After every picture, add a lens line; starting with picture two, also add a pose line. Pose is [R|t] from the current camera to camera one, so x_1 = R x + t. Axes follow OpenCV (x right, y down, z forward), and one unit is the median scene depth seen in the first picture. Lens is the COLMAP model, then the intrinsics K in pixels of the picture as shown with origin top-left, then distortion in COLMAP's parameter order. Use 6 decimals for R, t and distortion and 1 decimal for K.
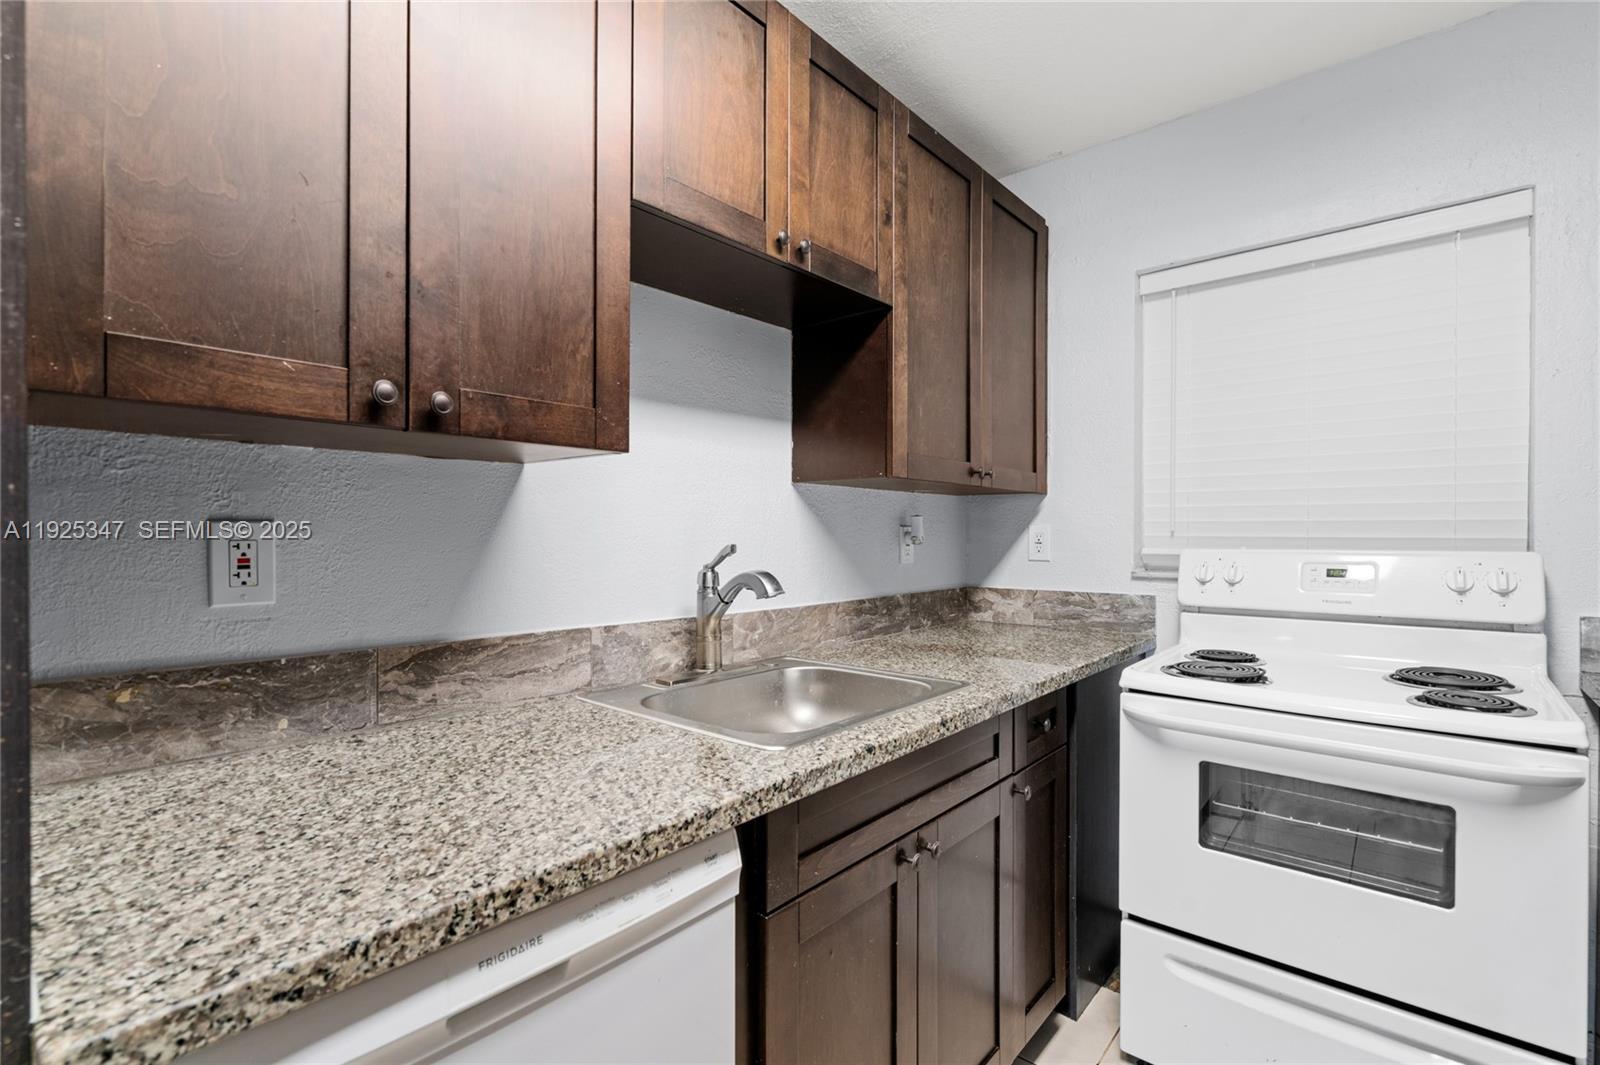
lens RADIAL K [[736.0, 0, 818.5], [0, 736.0, 535.7], [0, 0, 1]] dist [-0.005439, 0.001815]
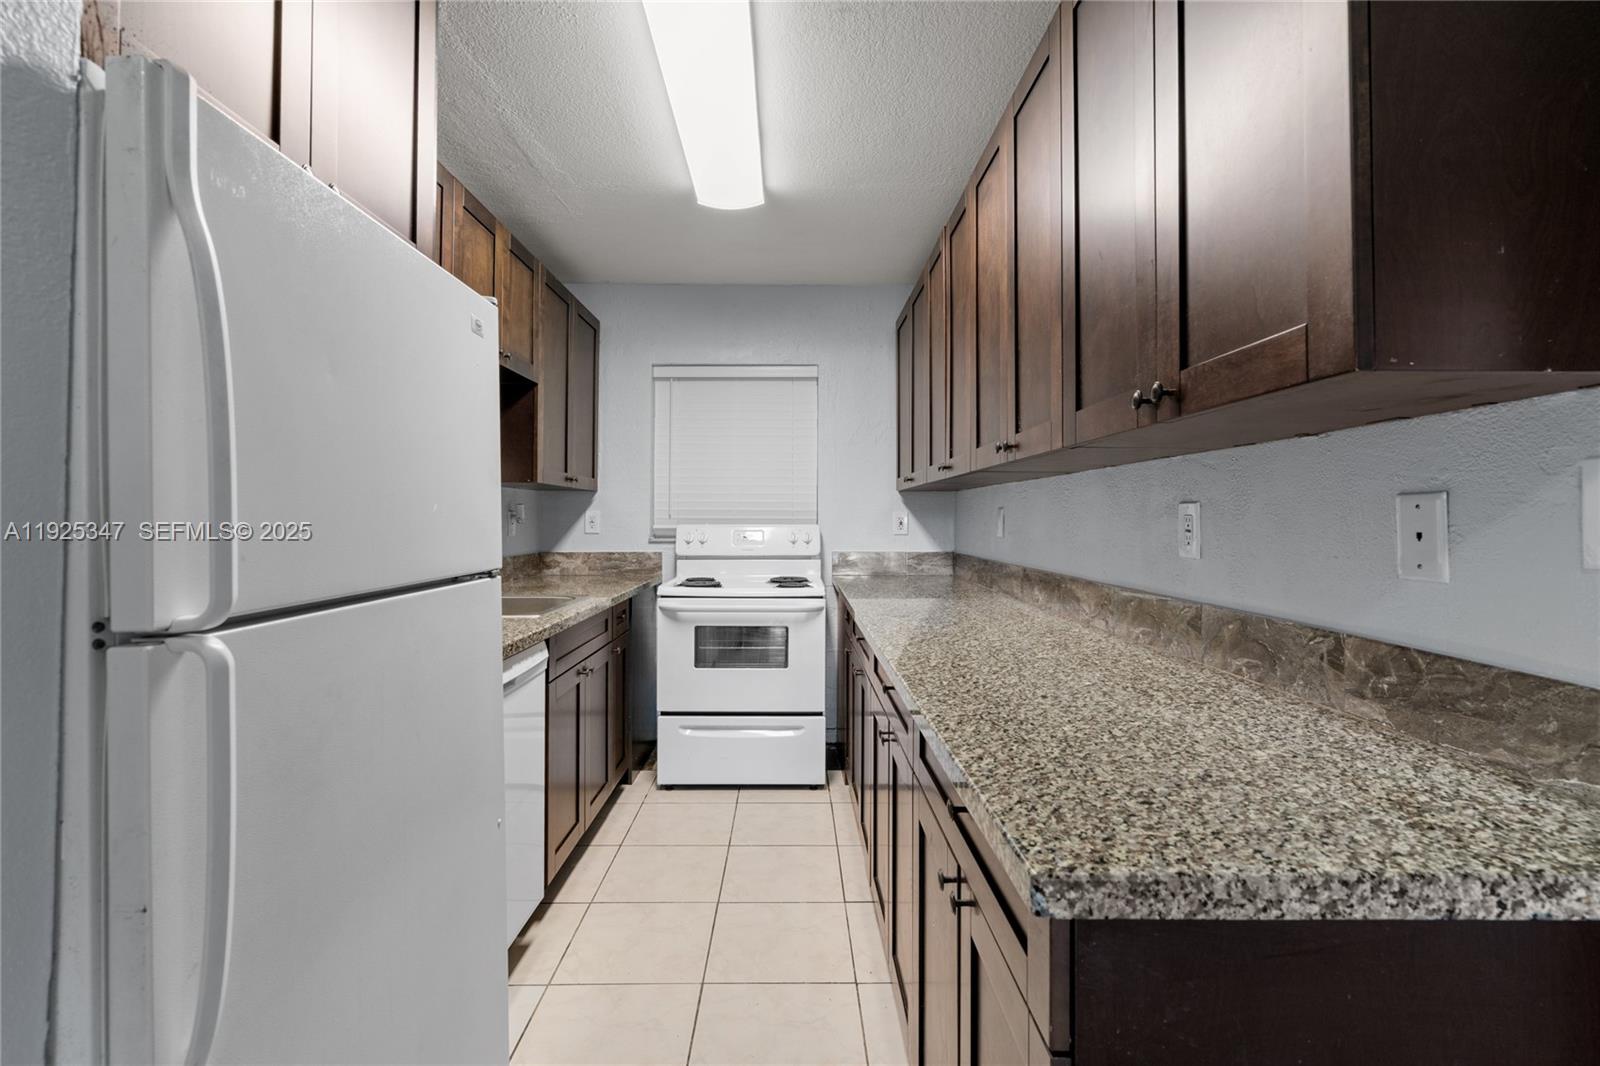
lens RADIAL K [[737.1, 0, 810.3], [0, 737.1, 533.2], [0, 0, 1]] dist [-0.005698, 0.006083]
pose [[0.755618, -0.010857, 0.654922, -0.597906], [-0.000753, 0.999848, 0.017443, 0.008472], [-0.655012, -0.013673, 0.755495, -0.784297]]
